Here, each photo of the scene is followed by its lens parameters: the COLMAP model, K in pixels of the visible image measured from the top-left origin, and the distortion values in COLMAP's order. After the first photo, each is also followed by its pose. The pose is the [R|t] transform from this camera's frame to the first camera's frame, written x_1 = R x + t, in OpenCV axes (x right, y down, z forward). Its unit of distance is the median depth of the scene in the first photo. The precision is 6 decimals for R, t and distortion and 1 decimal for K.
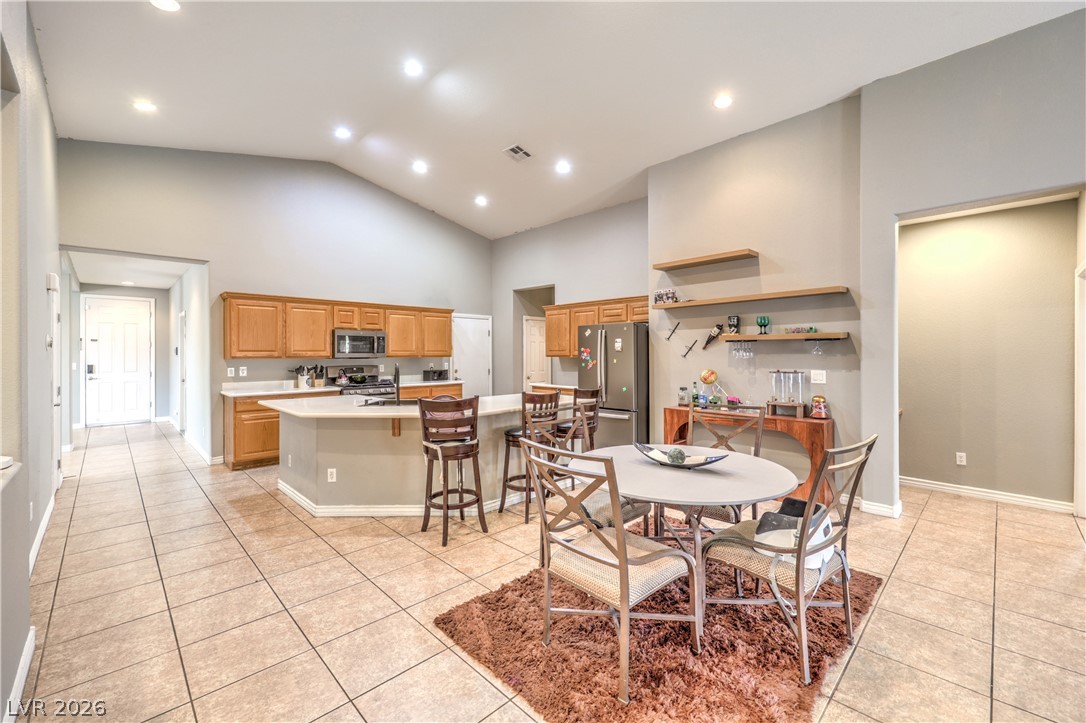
lens RADIAL K [[450.4, 0, 551.5], [0, 450.4, 354.8], [0, 0, 1]] dist [-0.001928, -0.000463]
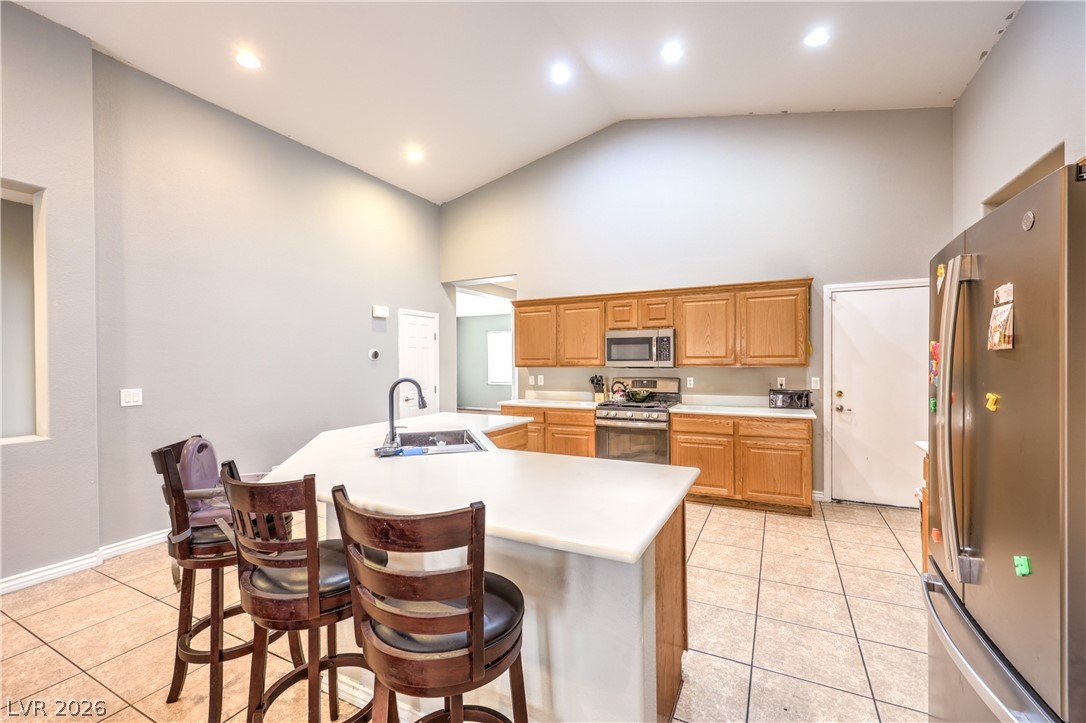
lens RADIAL K [[450.4, 0, 543.0], [0, 450.4, 365.7], [0, 0, 1]] dist [-0.001928, -0.000463]
pose [[0.312266, 0.007282, -0.949967, 0.225930], [0.001975, 0.999963, 0.008314, -0.002174], [0.949993, -0.004473, 0.312240, 0.635928]]
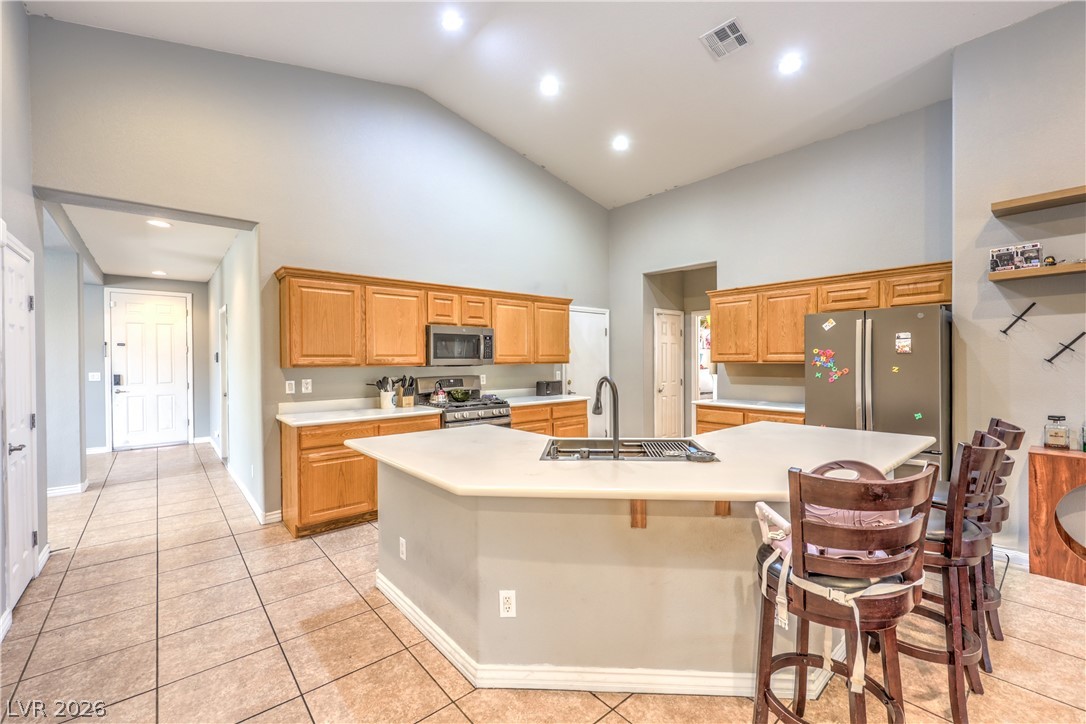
lens RADIAL K [[450.4, 0, 545.7], [0, 450.4, 365.4], [0, 0, 1]] dist [-0.001928, -0.000463]
pose [[0.997544, -0.003365, -0.069961, -0.248933], [0.004103, 0.999937, 0.010409, 0.000040], [0.069921, -0.010671, 0.997495, 0.310103]]
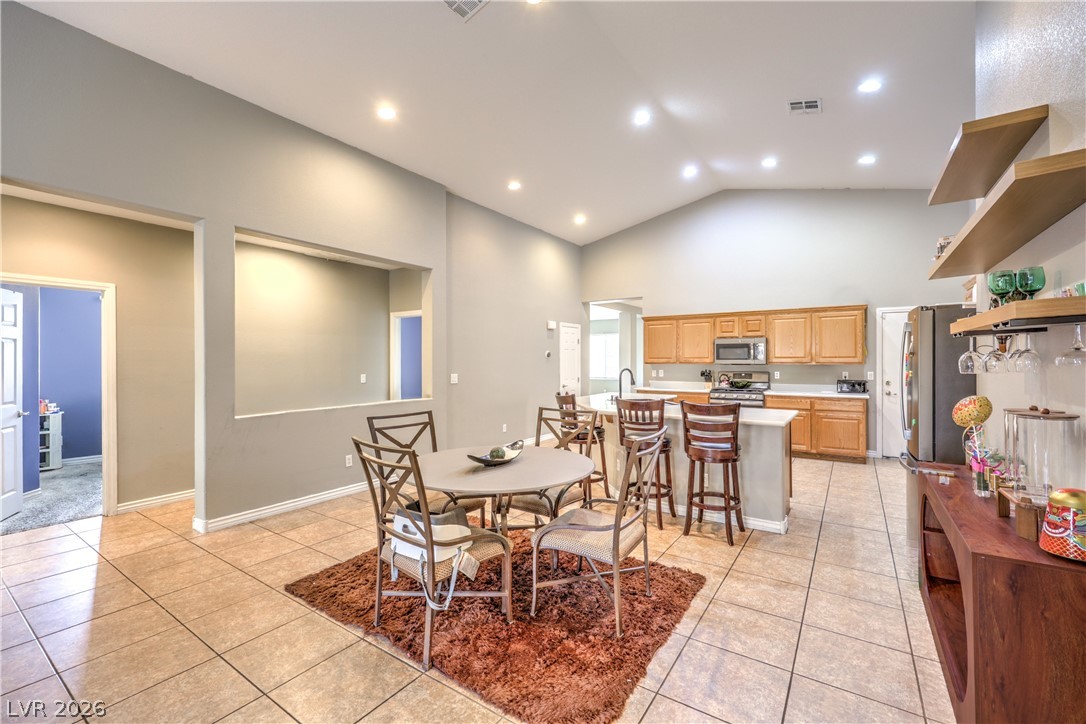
lens RADIAL K [[450.4, 0, 541.3], [0, 450.4, 360.1], [0, 0, 1]] dist [-0.001928, -0.000463]
pose [[0.193763, 0.000396, -0.981048, 0.532710], [-0.003027, 0.999995, -0.000194, -0.001308], [0.981044, 0.003007, 0.193763, 0.343791]]
